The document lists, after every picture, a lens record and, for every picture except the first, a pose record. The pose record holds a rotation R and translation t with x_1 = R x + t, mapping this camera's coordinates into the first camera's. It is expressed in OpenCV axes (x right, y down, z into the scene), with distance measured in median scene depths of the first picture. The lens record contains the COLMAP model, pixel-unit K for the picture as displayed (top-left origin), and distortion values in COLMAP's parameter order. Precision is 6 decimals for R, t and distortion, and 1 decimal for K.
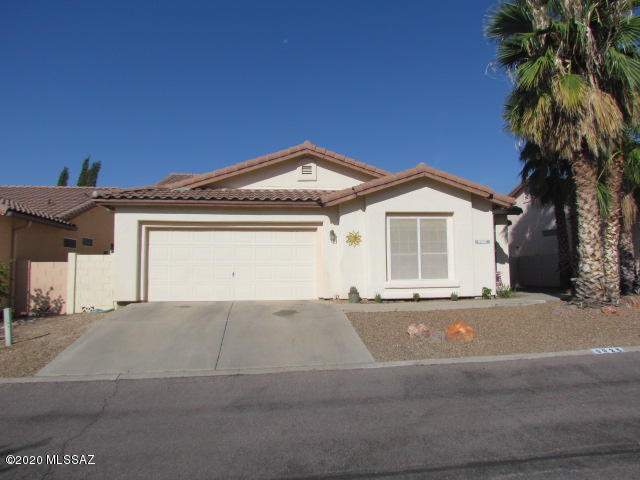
lens RADIAL K [[458.6, 0, 323.7], [0, 458.6, 236.3], [0, 0, 1]] dist [0.004392, -0.008074]
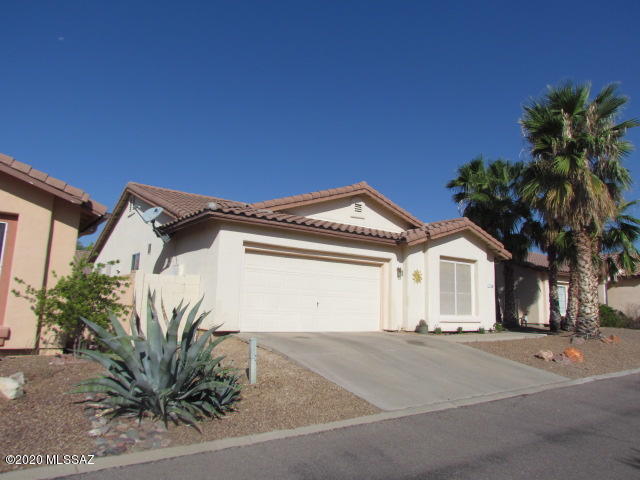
lens RADIAL K [[458.6, 0, 326.7], [0, 458.6, 240.4], [0, 0, 1]] dist [0.004392, -0.008074]
pose [[0.878047, 0.105813, 0.466730, -0.647263], [-0.072708, 0.993425, -0.088436, 0.032113], [-0.473018, 0.043716, 0.879967, 0.114982]]
